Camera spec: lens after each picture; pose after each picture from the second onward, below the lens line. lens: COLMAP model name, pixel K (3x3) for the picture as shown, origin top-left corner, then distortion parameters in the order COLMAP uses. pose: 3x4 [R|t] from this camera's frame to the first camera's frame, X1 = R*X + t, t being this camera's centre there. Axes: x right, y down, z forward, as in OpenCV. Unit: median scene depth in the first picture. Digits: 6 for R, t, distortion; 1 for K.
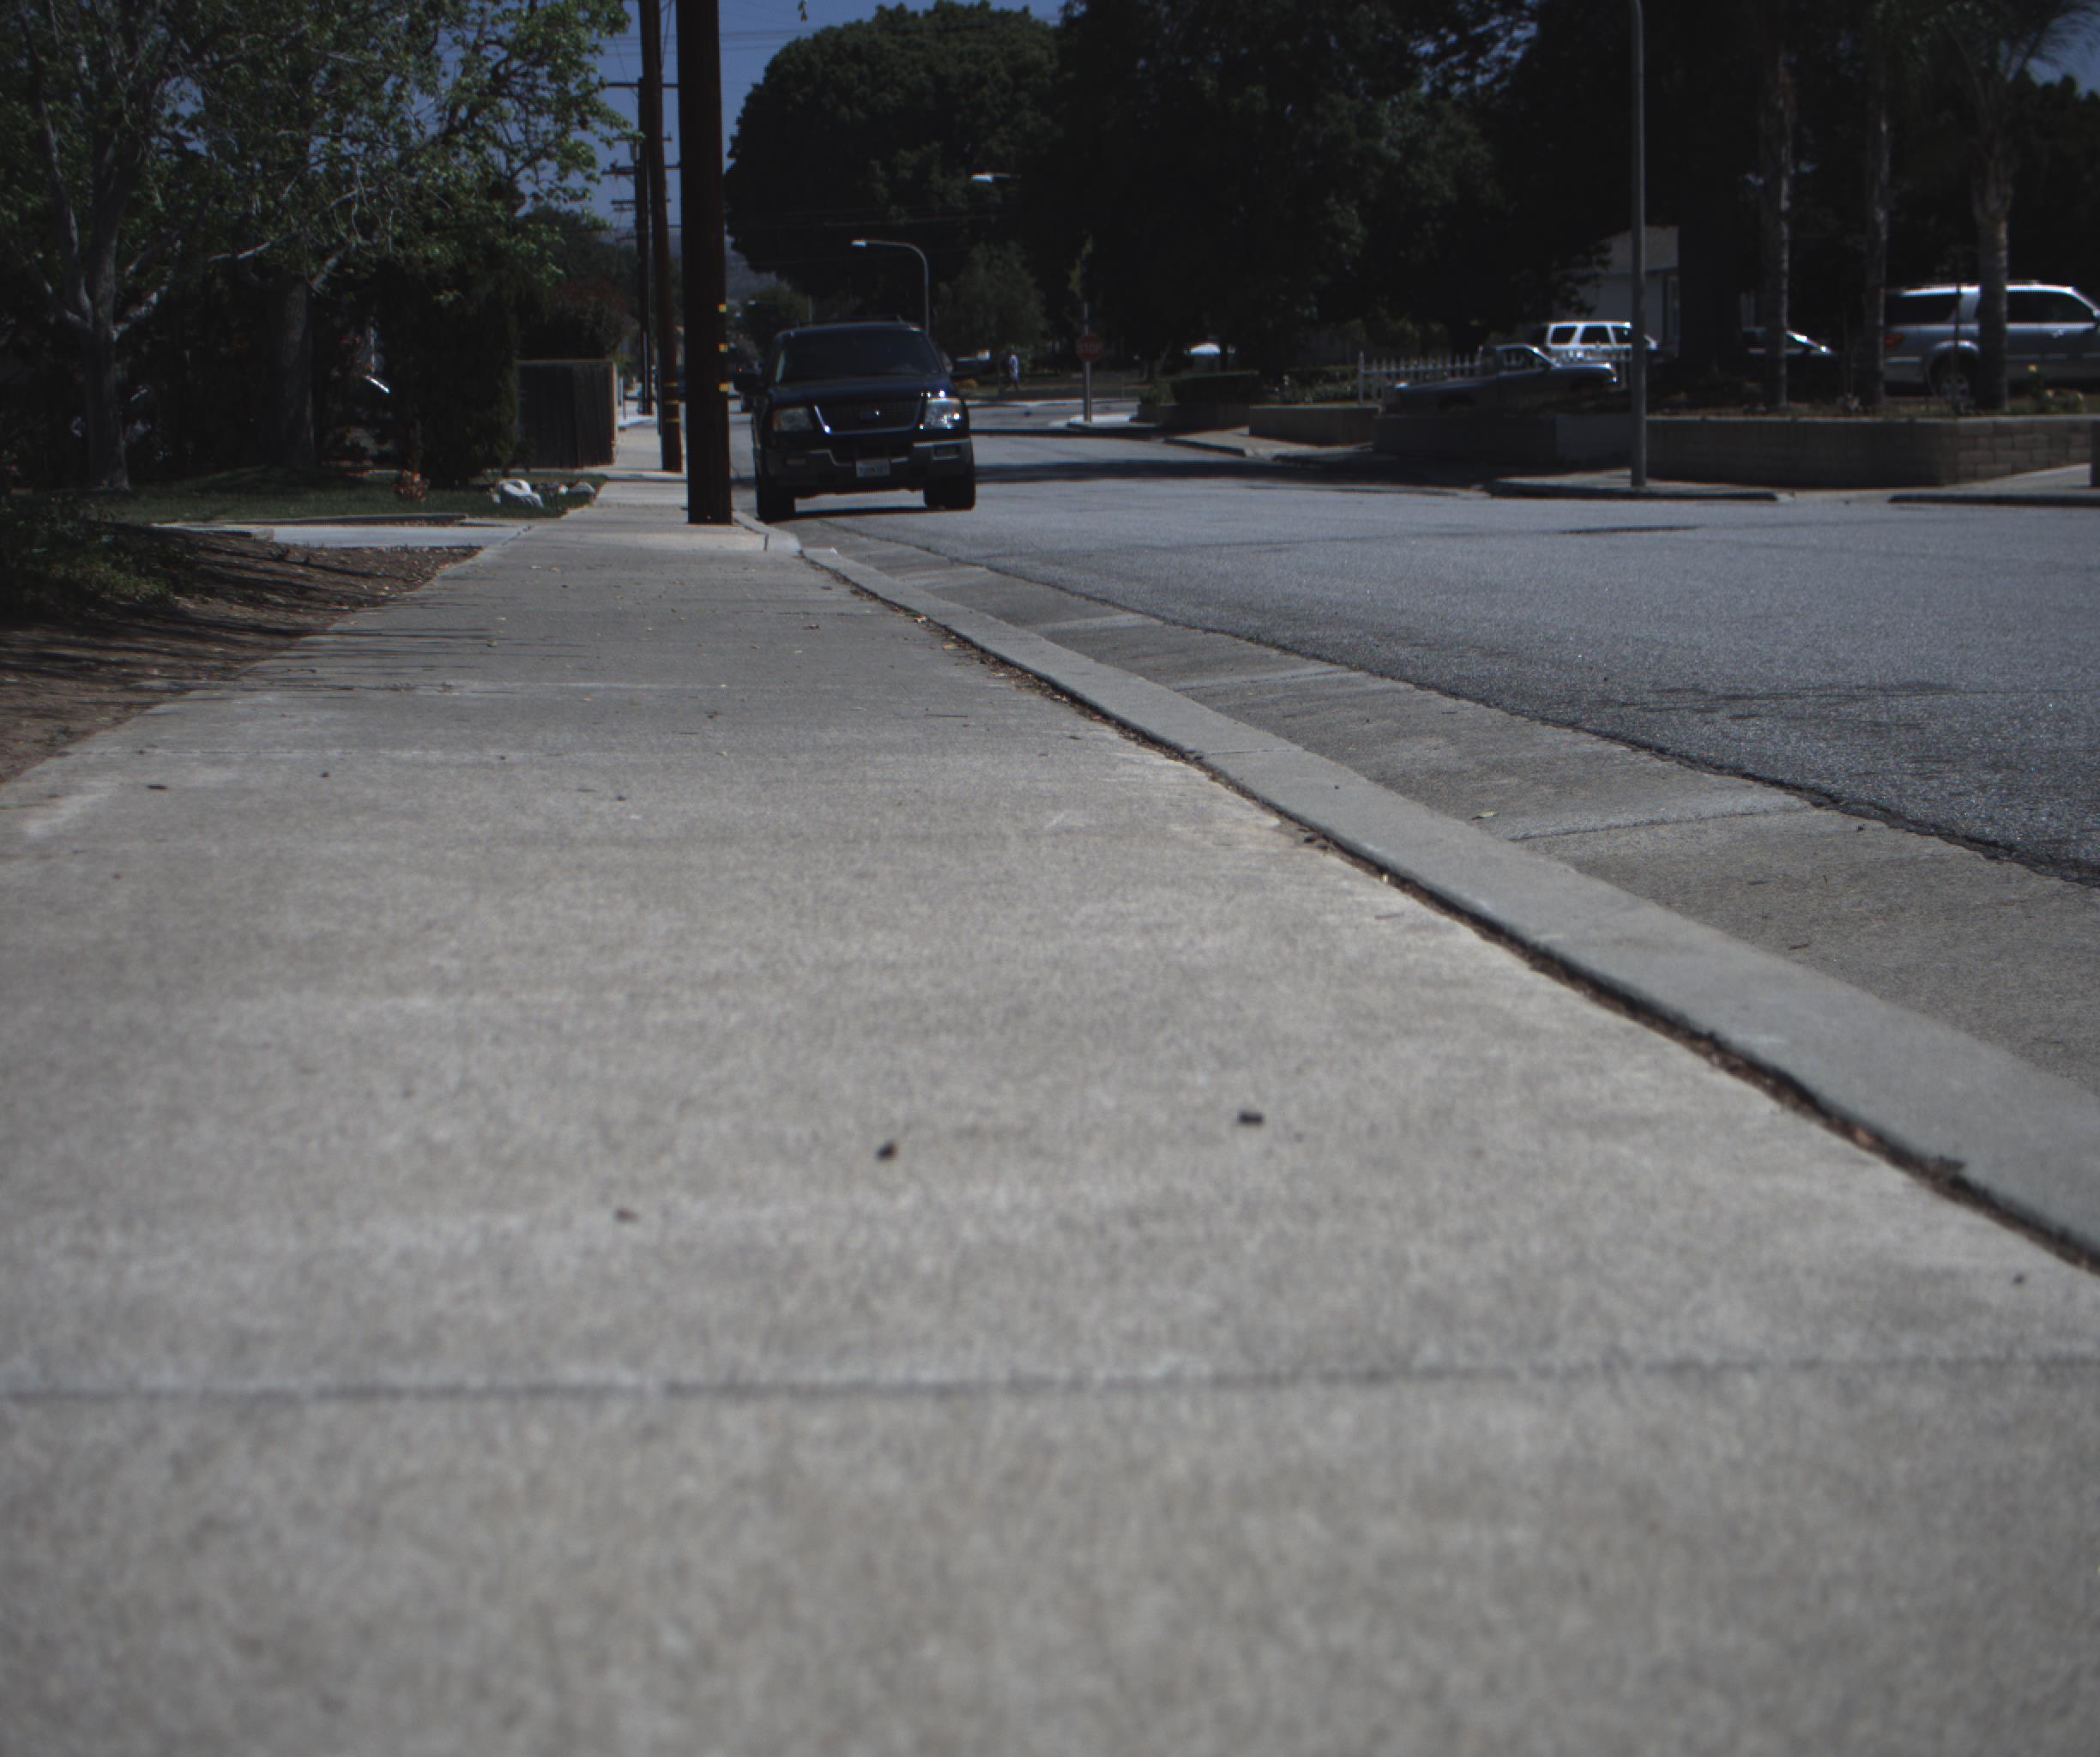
lens RADIAL K [[3939.4, 0, 1038.4], [0, 3939.4, 834.7], [0, 0, 1]] dist [-0.165951, 0.871195]
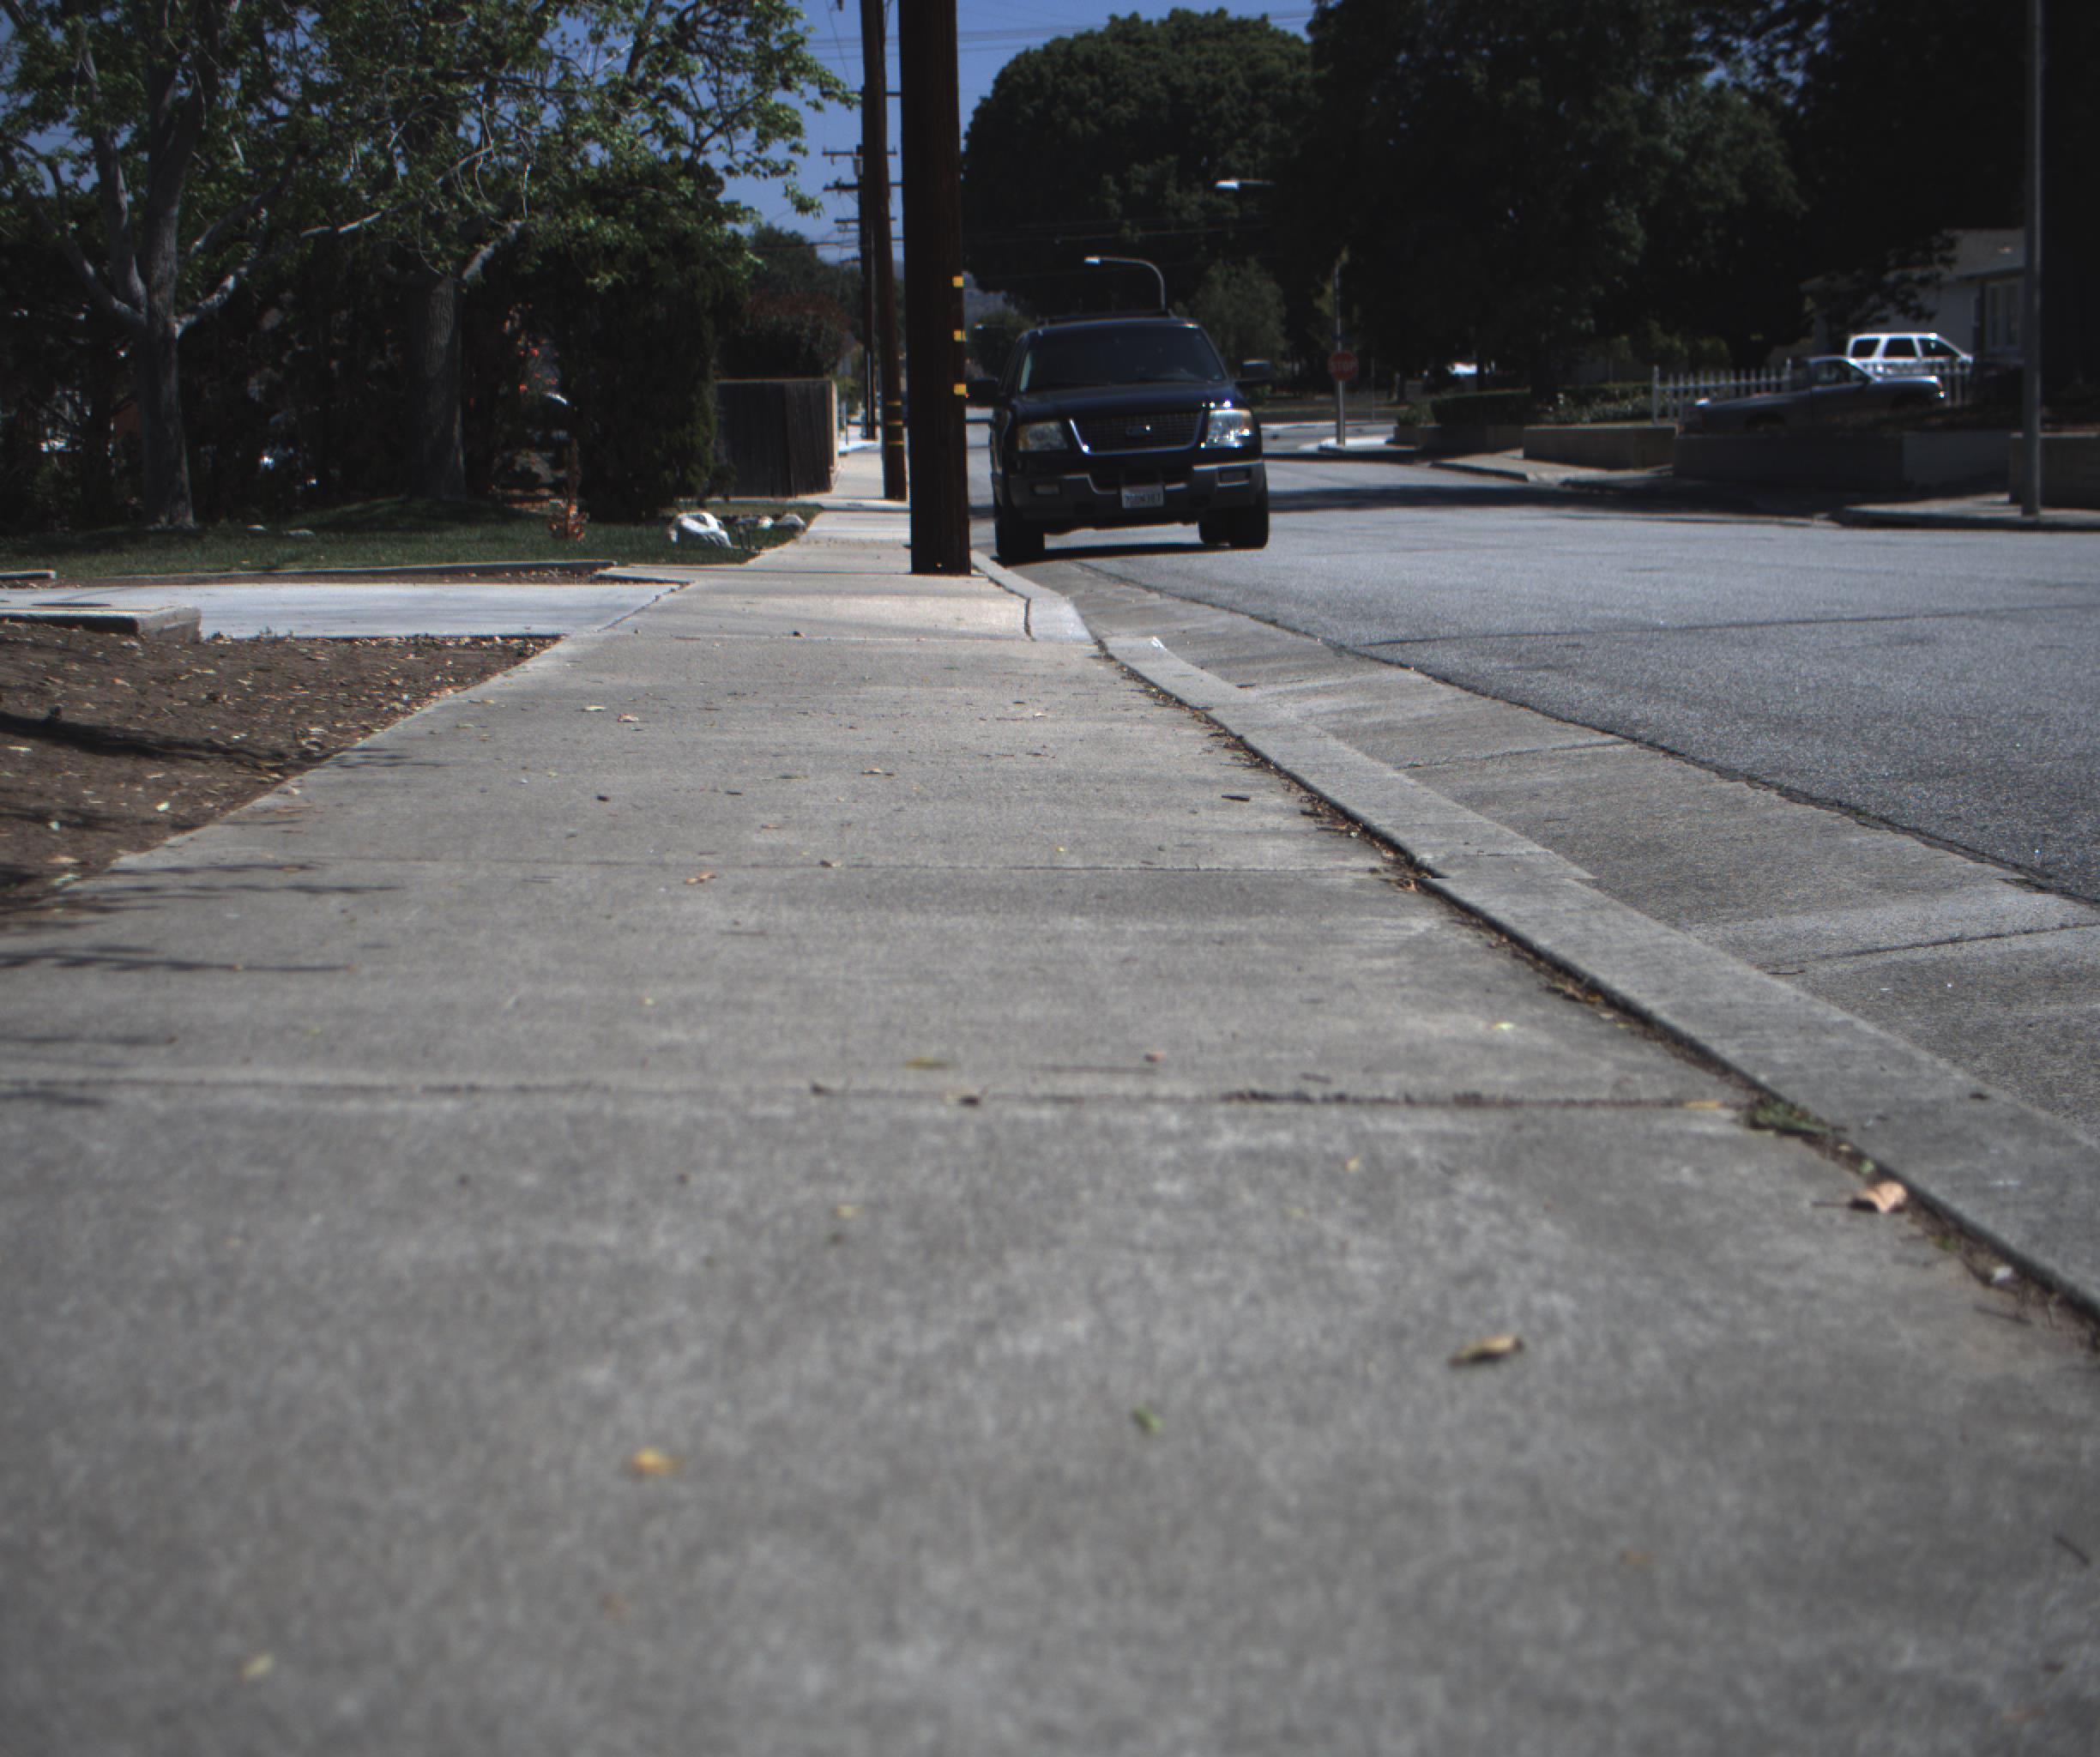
lens RADIAL K [[3939.4, 0, 1038.4], [0, 3939.4, 834.7], [0, 0, 1]] dist [-0.165951, 0.871195]
pose [[0.998362, 0.001096, -0.057198, -0.011493], [-0.001477, 0.999977, -0.006611, -0.012623], [0.057190, 0.006685, 0.998341, 0.131858]]
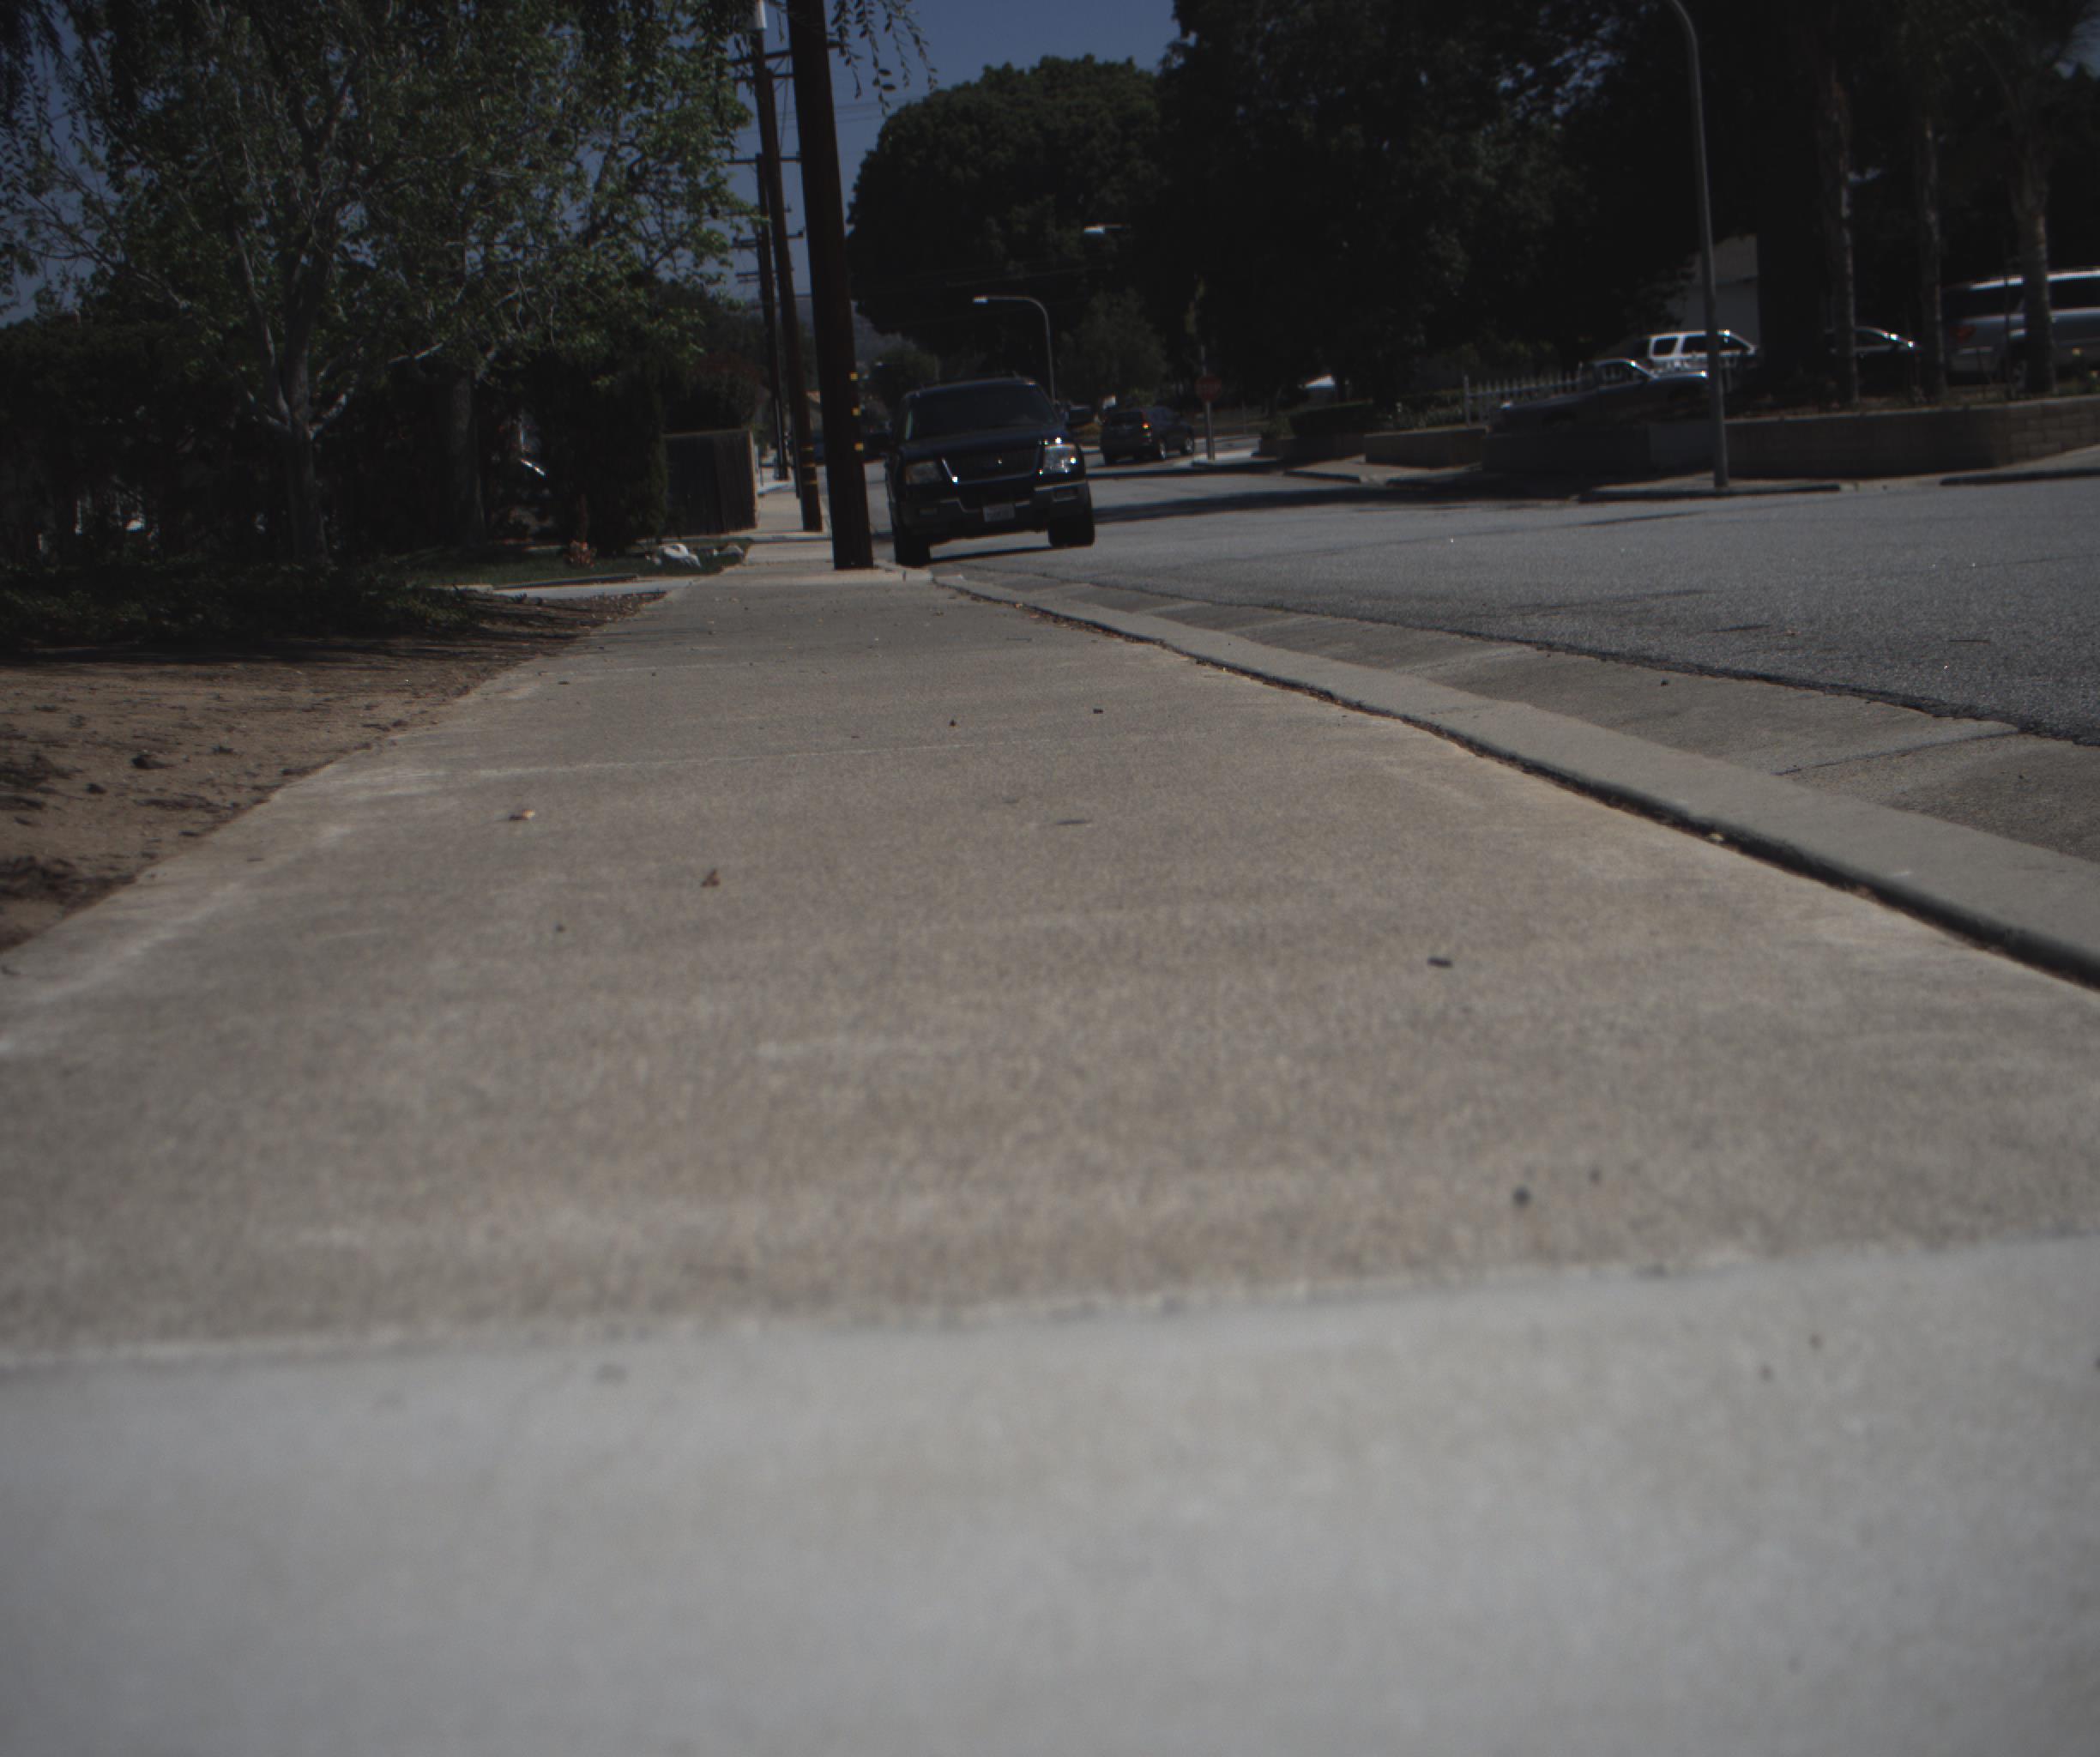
lens RADIAL K [[3939.4, 0, 1038.4], [0, 3939.4, 834.7], [0, 0, 1]] dist [-0.165951, 0.871195]
pose [[0.997418, -0.060017, -0.039431, 0.004351], [0.059553, 0.998142, -0.012846, 0.007104], [0.040129, 0.010464, 0.999140, -0.059671]]
